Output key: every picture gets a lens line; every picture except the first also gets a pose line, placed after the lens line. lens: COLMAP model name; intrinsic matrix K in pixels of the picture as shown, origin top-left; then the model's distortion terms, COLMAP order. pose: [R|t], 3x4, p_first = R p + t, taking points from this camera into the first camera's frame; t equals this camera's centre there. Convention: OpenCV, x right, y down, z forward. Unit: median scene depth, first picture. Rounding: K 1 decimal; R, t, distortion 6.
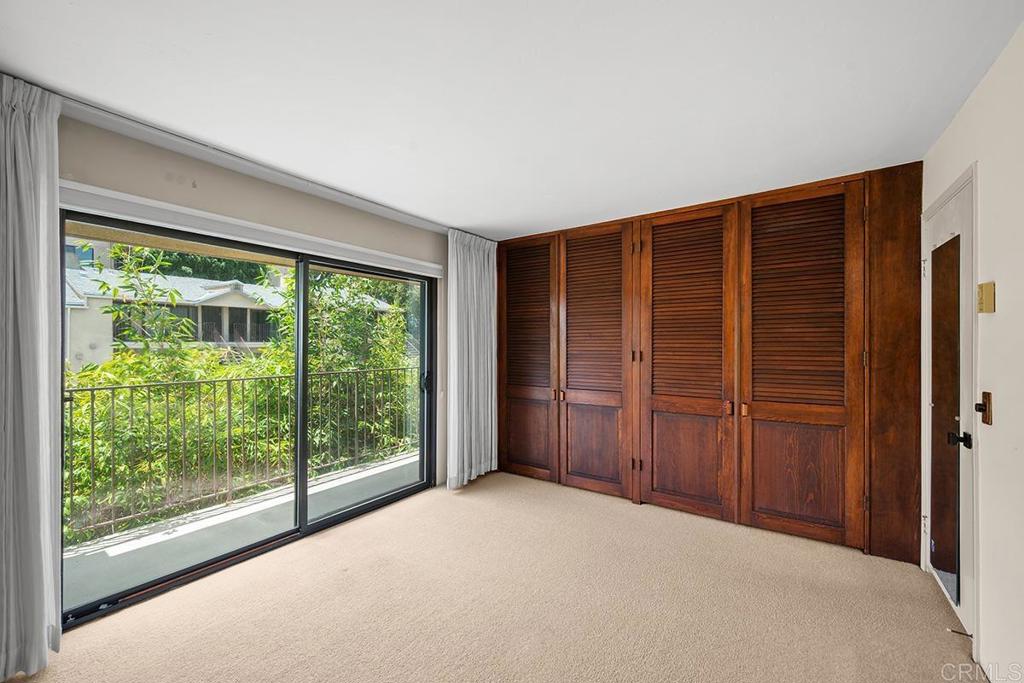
lens RADIAL K [[402.5, 0, 507.3], [0, 402.5, 347.1], [0, 0, 1]] dist [-0.000634, -0.000007]
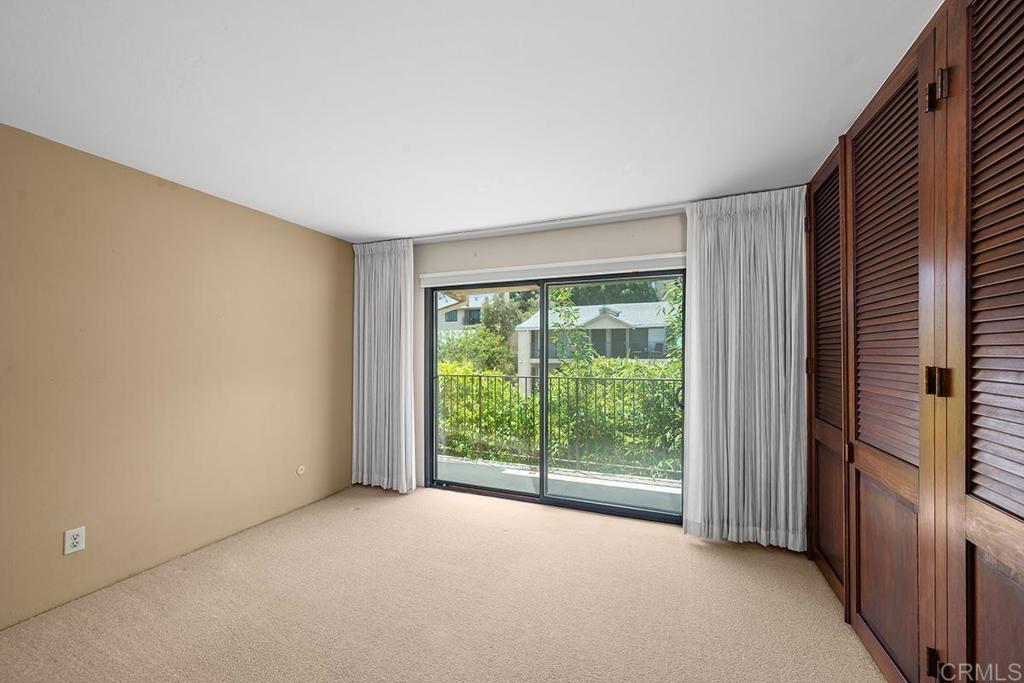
lens RADIAL K [[402.5, 0, 507.3], [0, 402.5, 347.1], [0, 0, 1]] dist [-0.000634, -0.000007]
pose [[0.221682, -0.009539, -0.975072, 0.555667], [-0.003618, 0.999937, -0.010604, -0.003264], [0.975112, 0.005879, 0.221634, 0.487430]]
